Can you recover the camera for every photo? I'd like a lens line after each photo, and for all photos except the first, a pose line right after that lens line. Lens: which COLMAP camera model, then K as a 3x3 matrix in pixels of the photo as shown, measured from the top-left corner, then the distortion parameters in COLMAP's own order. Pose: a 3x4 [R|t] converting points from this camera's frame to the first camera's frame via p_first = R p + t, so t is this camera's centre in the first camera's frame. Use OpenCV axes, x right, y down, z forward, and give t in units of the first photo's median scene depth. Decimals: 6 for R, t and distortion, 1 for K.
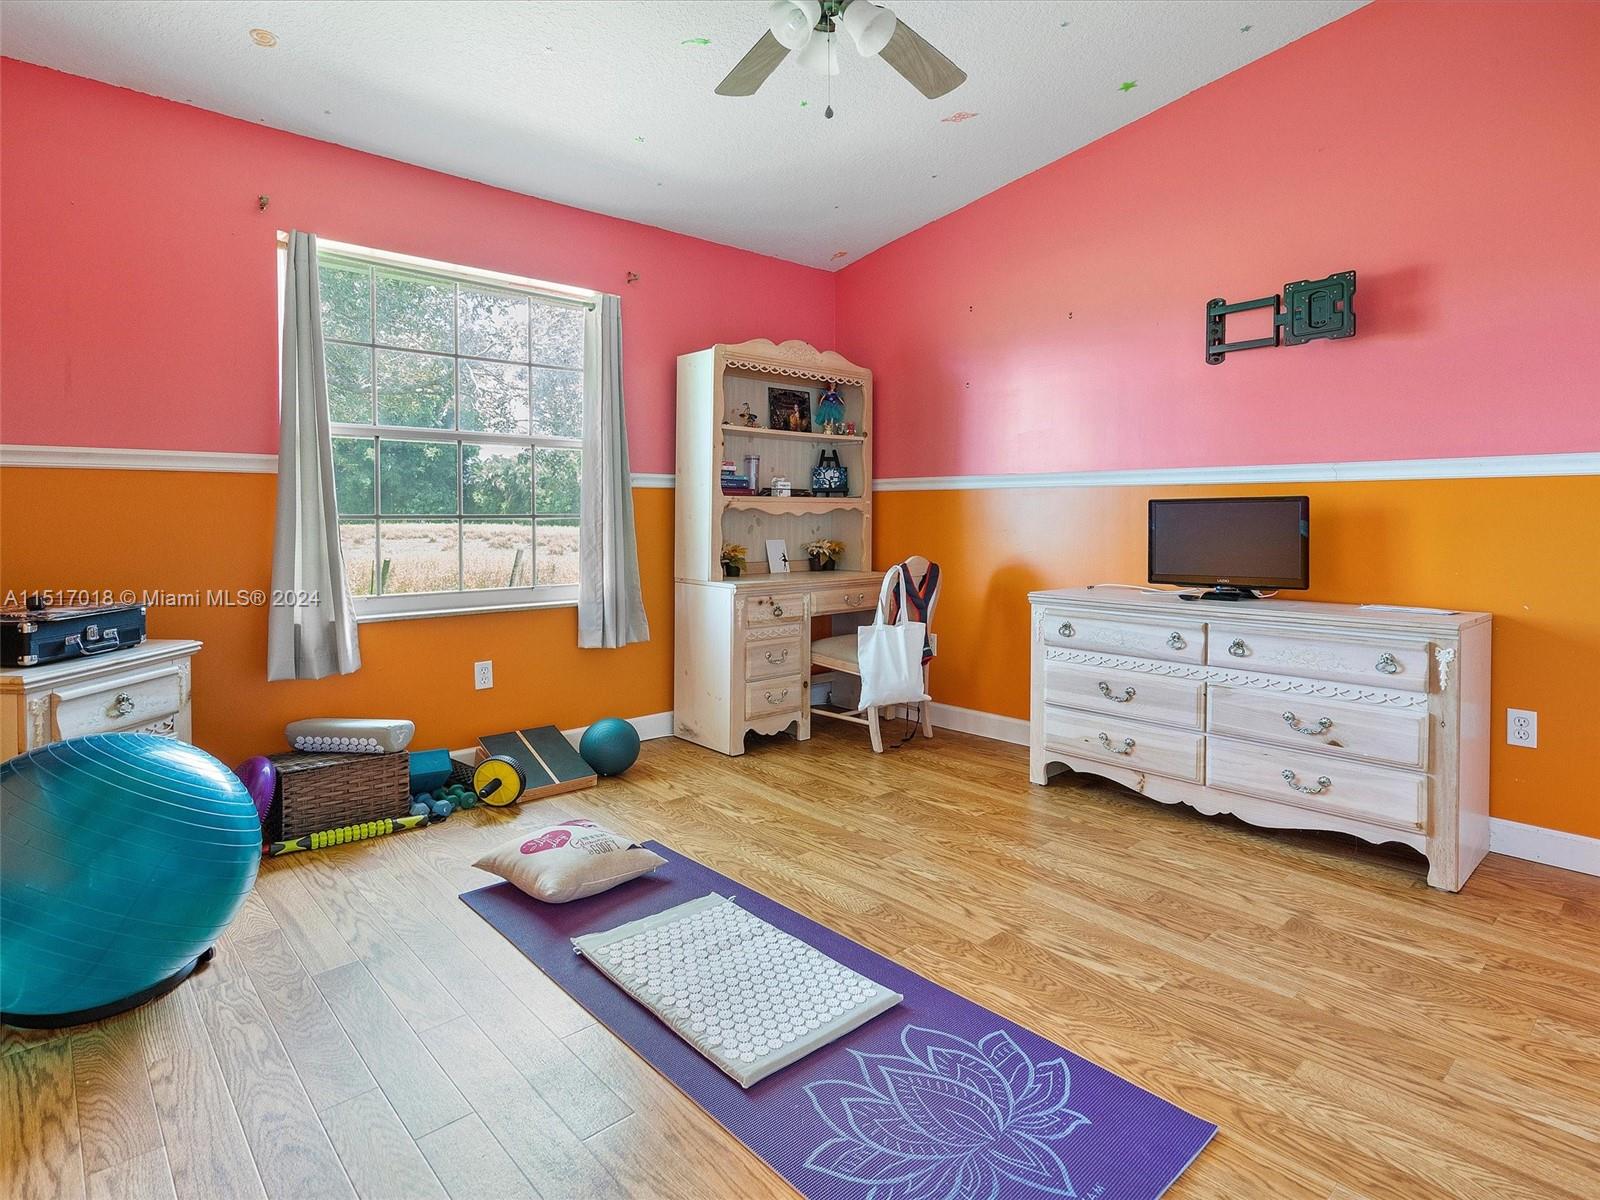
lens RADIAL K [[791.2, 0, 799.7], [0, 791.2, 521.7], [0, 0, 1]] dist [-0.001805, 0.000608]
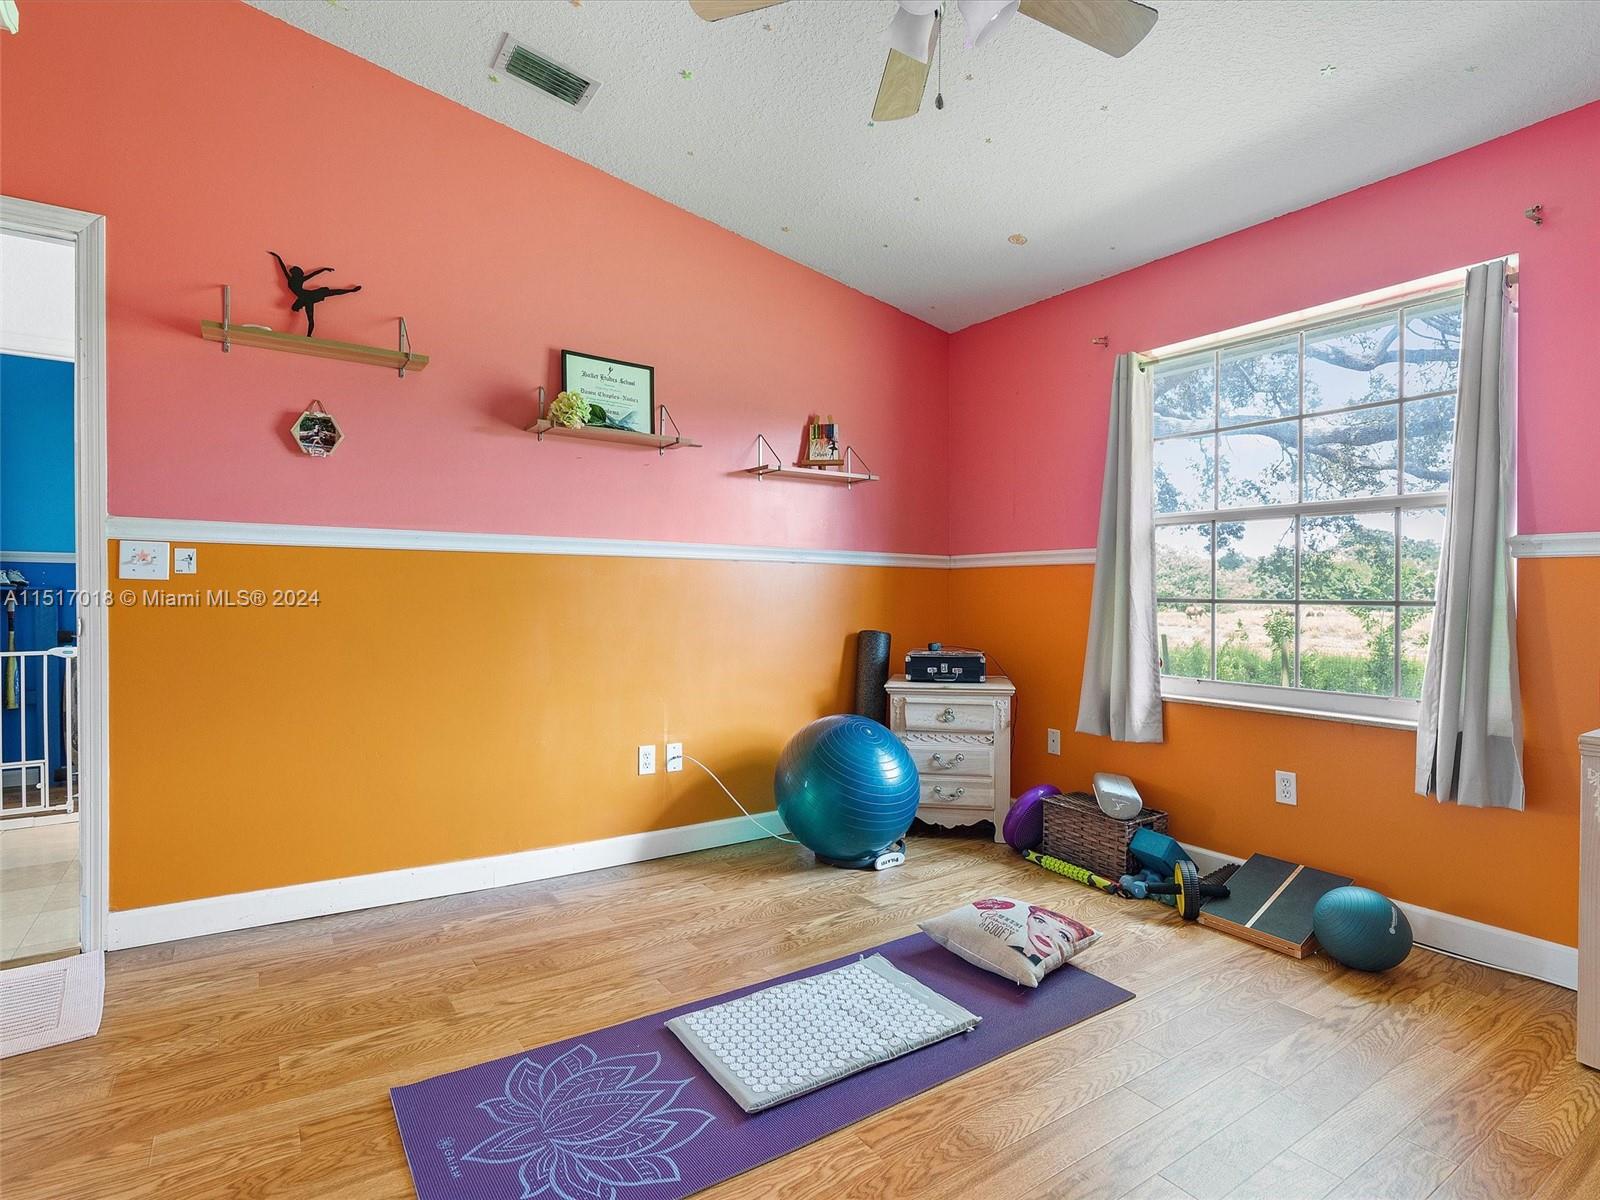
lens RADIAL K [[818.5, 0, 795.3], [0, 818.5, 601.7], [0, 0, 1]] dist [-0.012667, 0.009717]
pose [[-0.100519, 0.006886, -0.994911, 0.818961], [-0.020751, 0.999744, 0.009016, -0.005143], [0.994719, 0.021552, -0.100351, 0.867505]]
